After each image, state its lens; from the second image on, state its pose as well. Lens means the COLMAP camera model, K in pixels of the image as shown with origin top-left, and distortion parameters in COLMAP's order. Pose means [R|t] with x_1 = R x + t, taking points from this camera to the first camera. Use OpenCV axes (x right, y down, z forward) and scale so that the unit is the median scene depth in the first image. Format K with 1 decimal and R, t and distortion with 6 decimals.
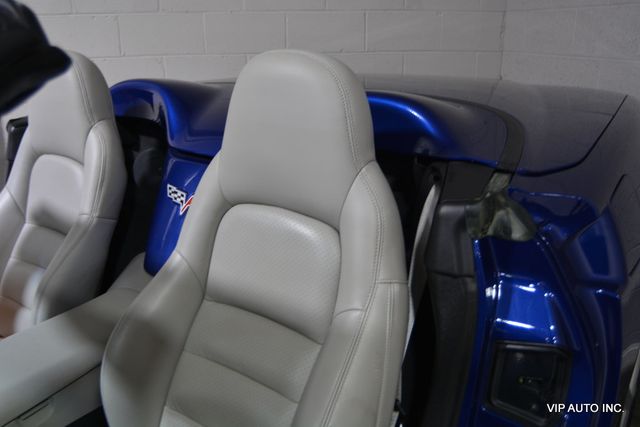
lens RADIAL K [[563.5, 0, 320.0], [0, 563.5, 213.5], [0, 0, 1]] dist [-0.000933, 0.026378]
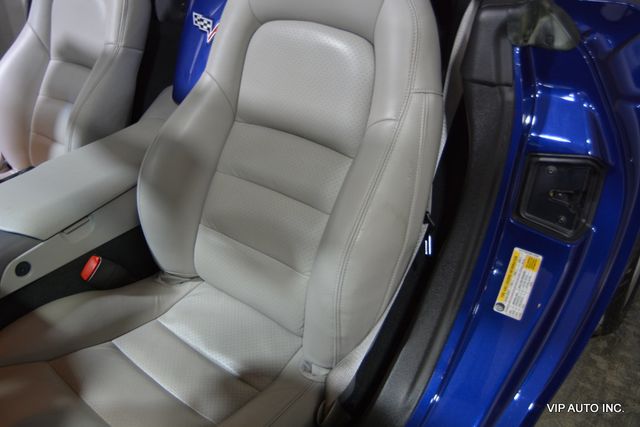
lens RADIAL K [[563.5, 0, 320.0], [0, 563.5, 213.5], [0, 0, 1]] dist [-0.000933, 0.026378]
pose [[0.999503, 0.011690, -0.029275, -0.025865], [-0.006265, 0.983833, 0.178978, 0.145840], [0.030894, -0.178706, 0.983417, -0.009423]]
